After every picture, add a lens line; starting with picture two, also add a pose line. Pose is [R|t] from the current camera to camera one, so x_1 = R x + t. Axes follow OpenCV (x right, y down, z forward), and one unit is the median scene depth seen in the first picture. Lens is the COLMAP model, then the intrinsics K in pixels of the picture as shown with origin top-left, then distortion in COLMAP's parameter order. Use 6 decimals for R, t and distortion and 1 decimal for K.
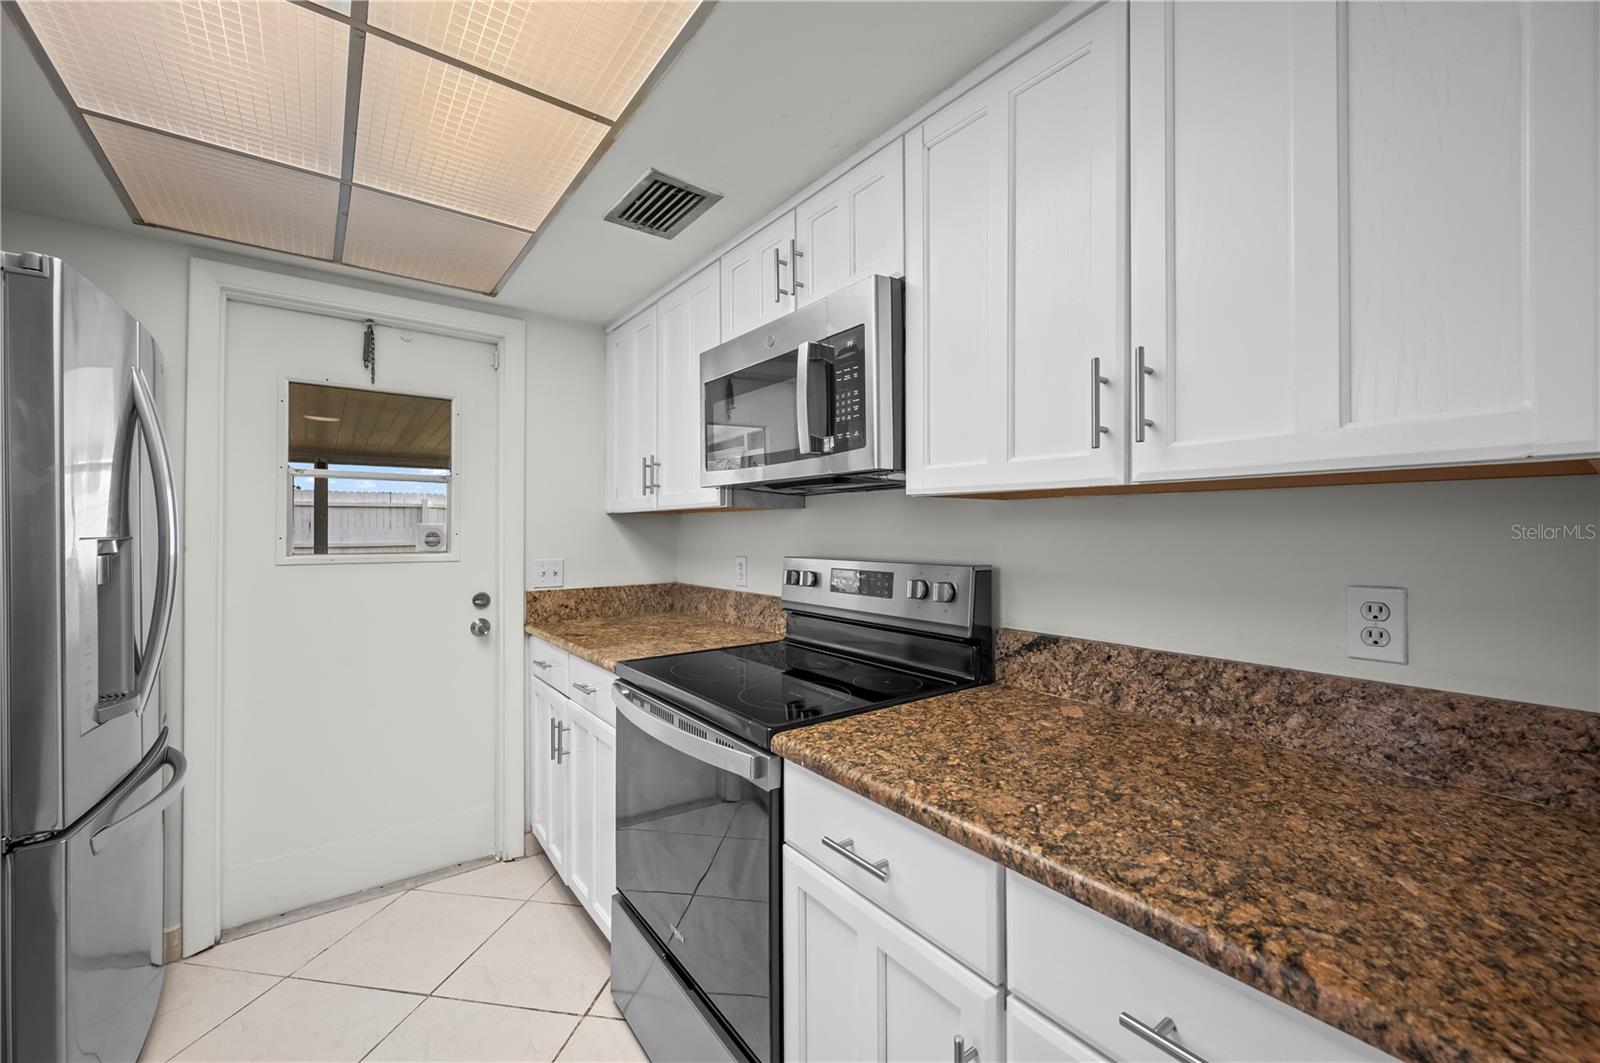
lens RADIAL K [[638.0, 0, 806.2], [0, 638.0, 524.9], [0, 0, 1]] dist [0.000547, -0.000042]
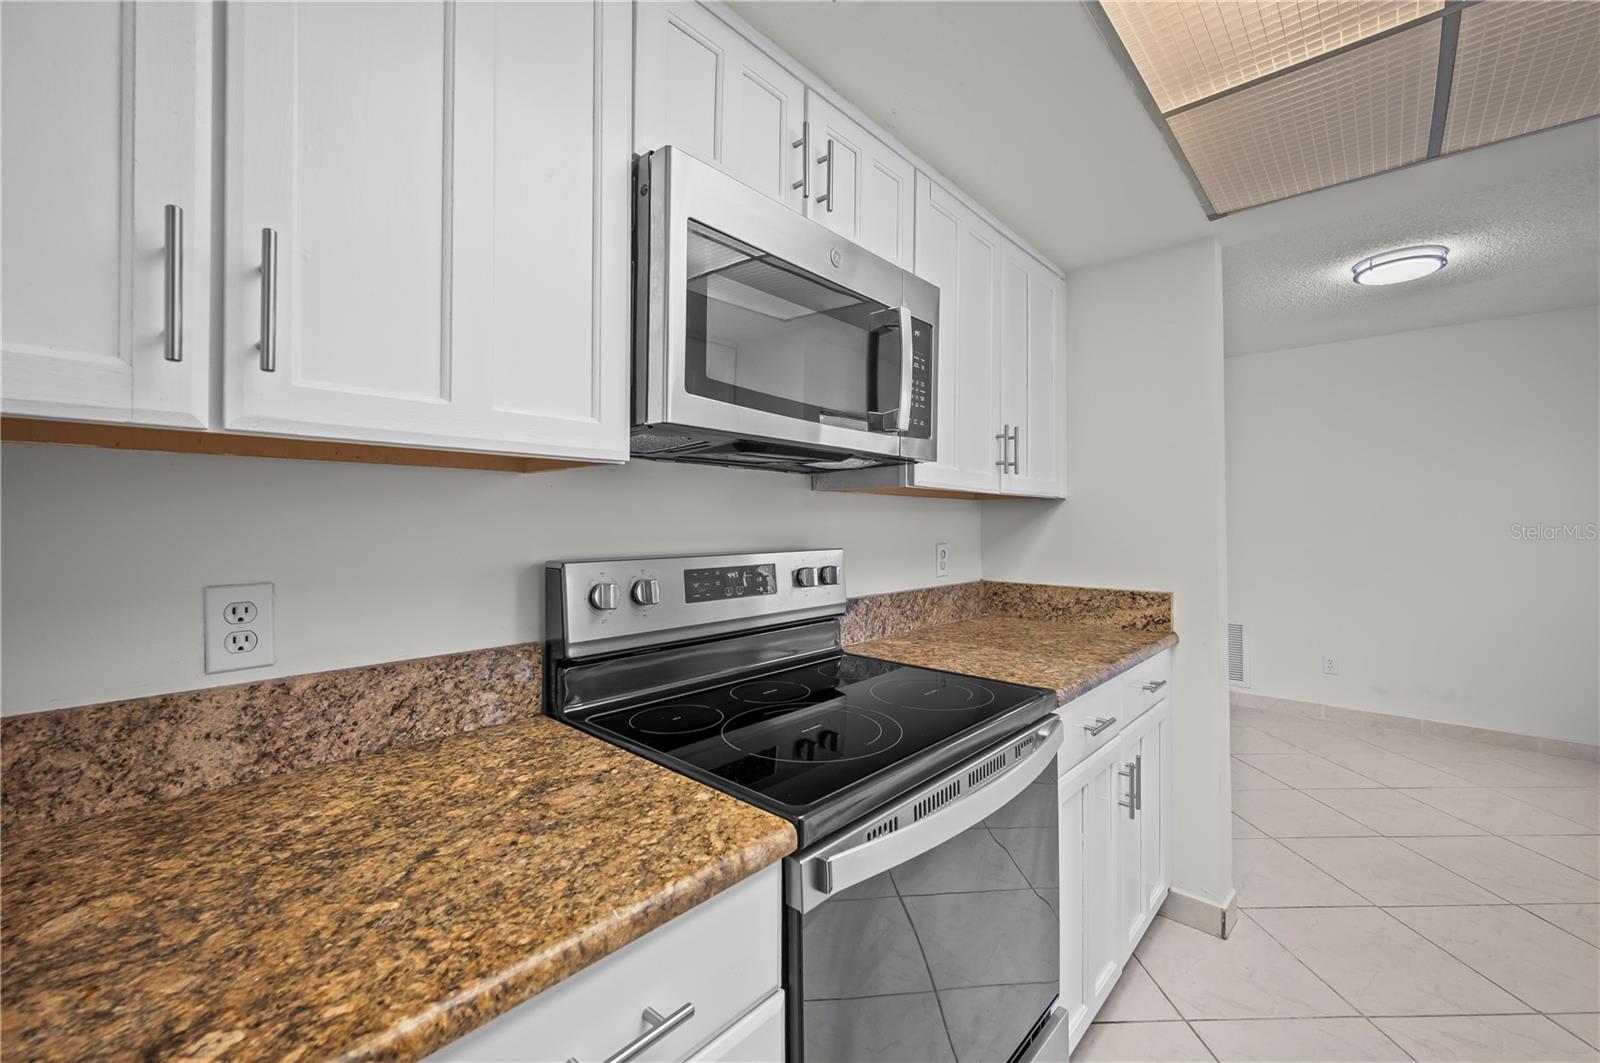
lens RADIAL K [[636.5, 0, 818.9], [0, 636.5, 519.4], [0, 0, 1]] dist [0.001170, 0.000205]
pose [[-0.184389, 0.004941, 0.982841, -0.842109], [-0.009947, 0.999927, -0.006893, 0.020793], [-0.982803, -0.011048, -0.184326, 1.250858]]
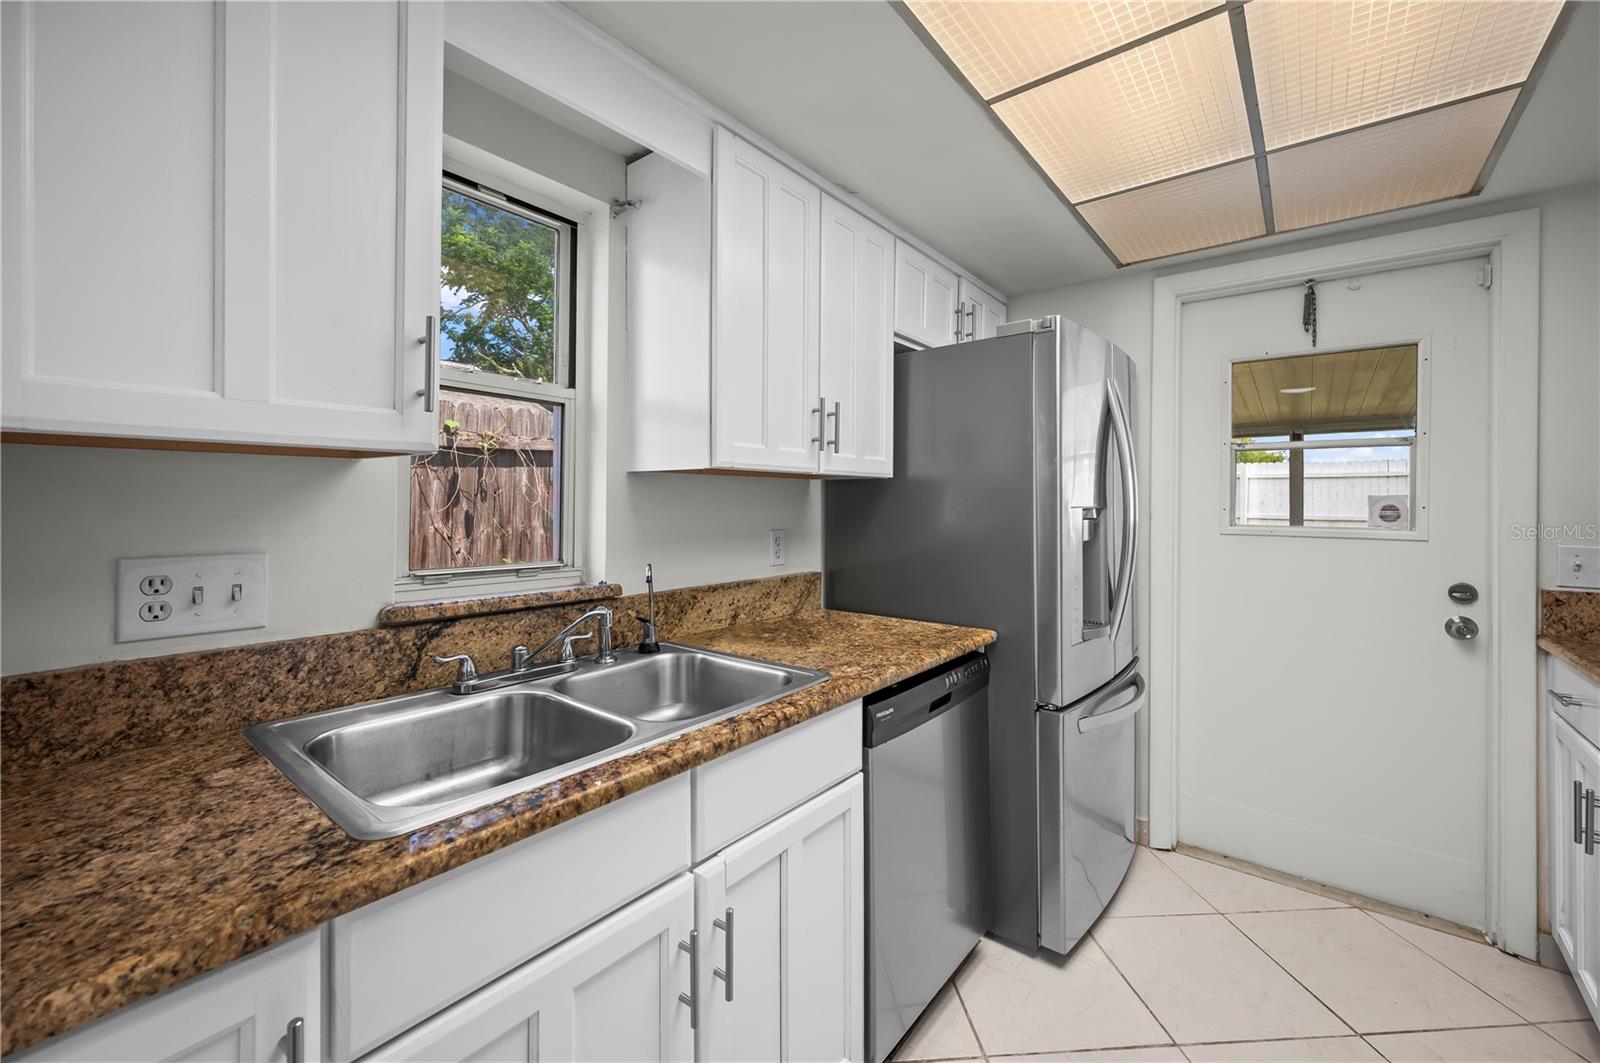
lens RADIAL K [[645.2, 0, 808.8], [0, 645.2, 500.7], [0, 0, 1]] dist [0.000703, 0.000145]
pose [[0.245811, 0.001569, -0.969316, 0.092266], [0.003778, 0.999990, 0.002576, 0.000885], [0.969310, -0.004295, 0.245803, 0.064832]]
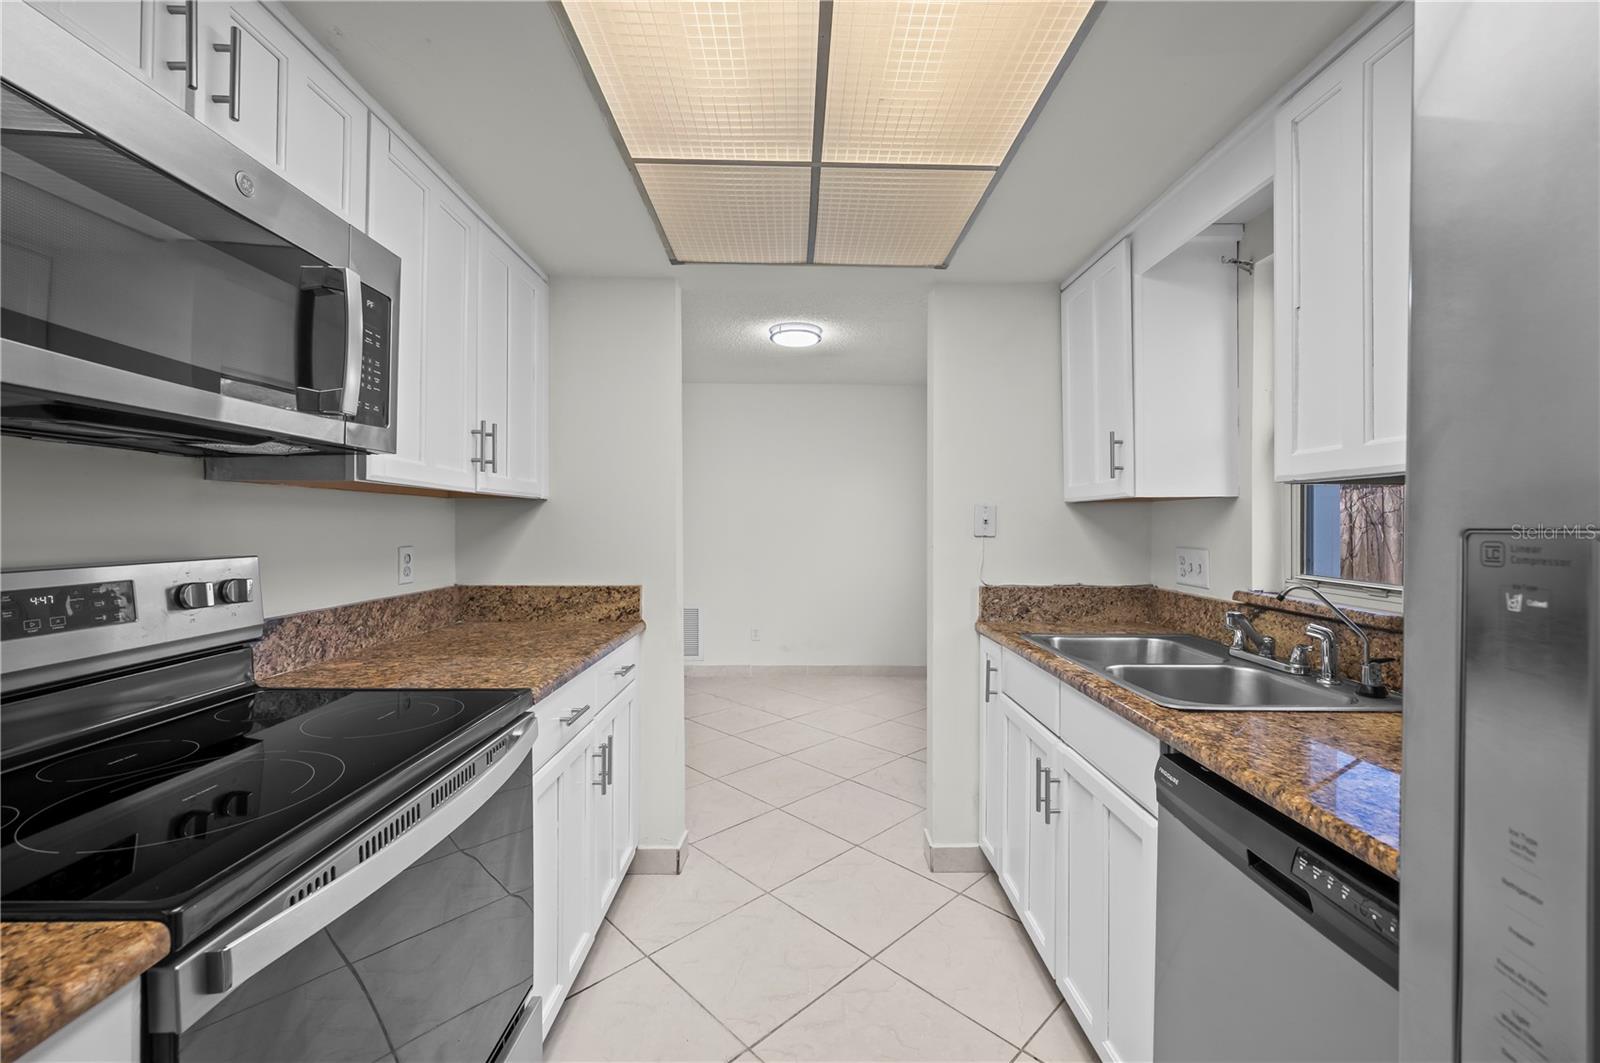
lens RADIAL K [[636.0, 0, 795.4], [0, 636.0, 523.9], [0, 0, 1]] dist [-0.000697, 0.000687]
pose [[-0.794995, -0.001726, 0.606614, -0.871030], [-0.007915, 0.999940, -0.007529, 0.020763], [-0.606564, -0.010787, -0.794961, 1.250591]]
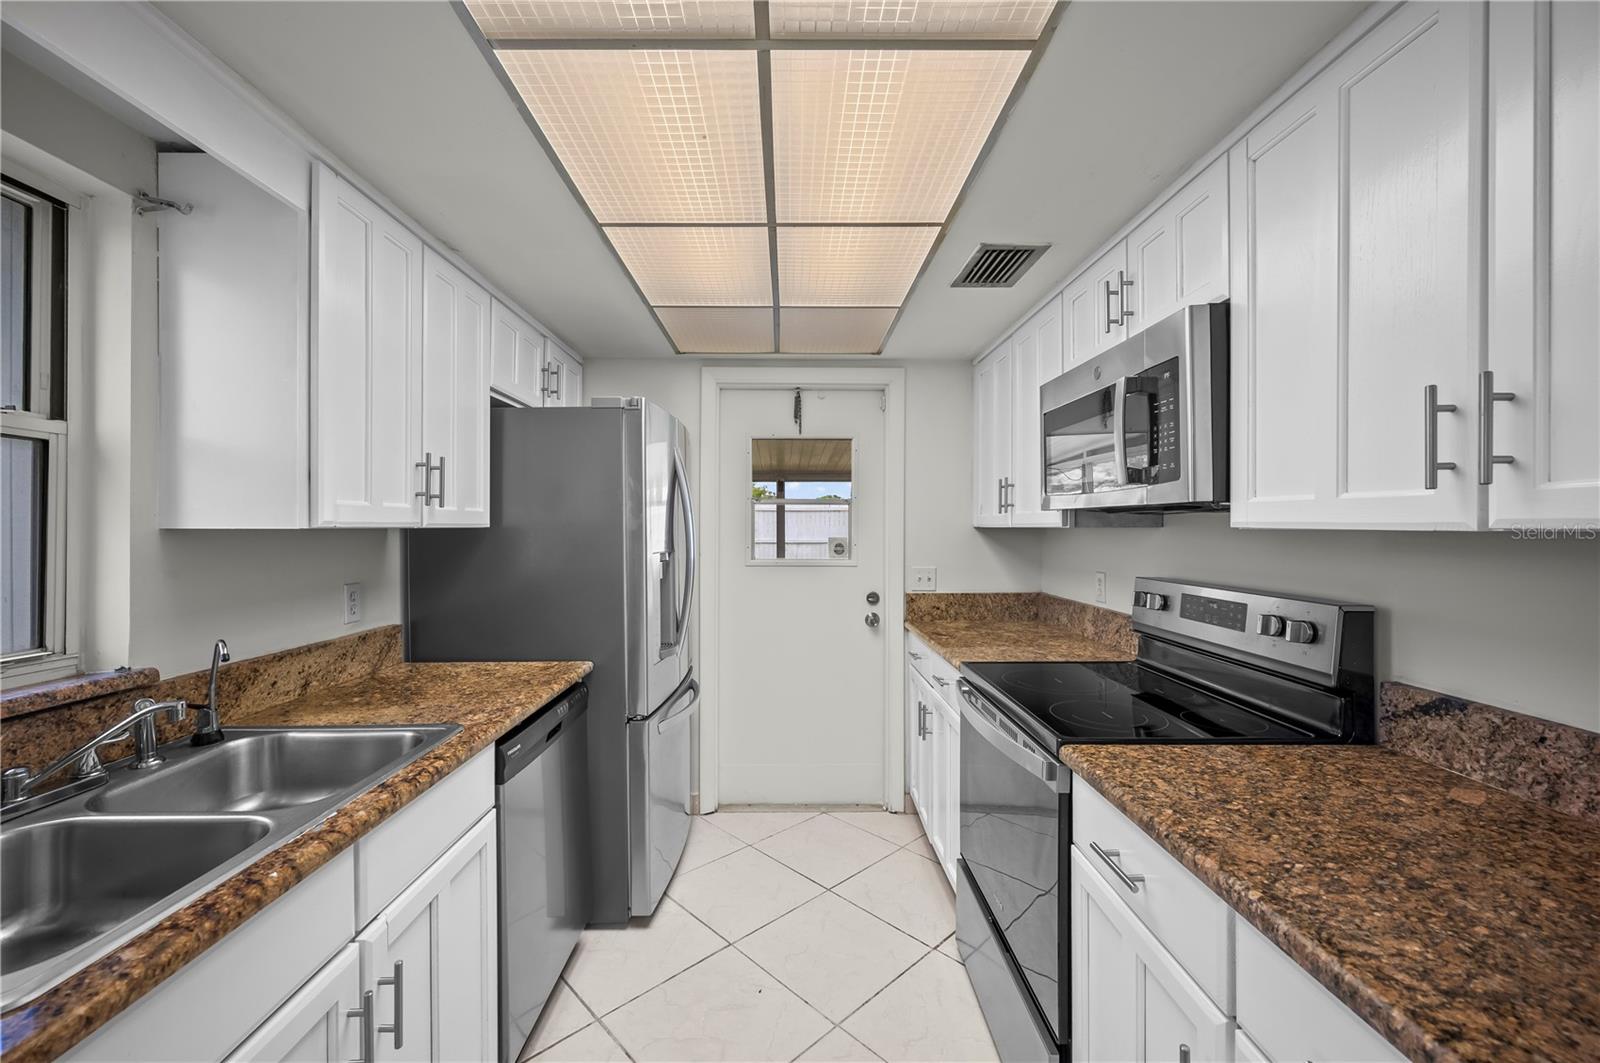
lens RADIAL K [[636.0, 0, 795.4], [0, 636.0, 523.9], [0, 0, 1]] dist [-0.000697, 0.000687]
pose [[0.802075, -0.000499, -0.597223, 0.184497], [0.003049, 0.999990, 0.003259, -0.052098], [0.597215, -0.004435, 0.802069, -0.140733]]
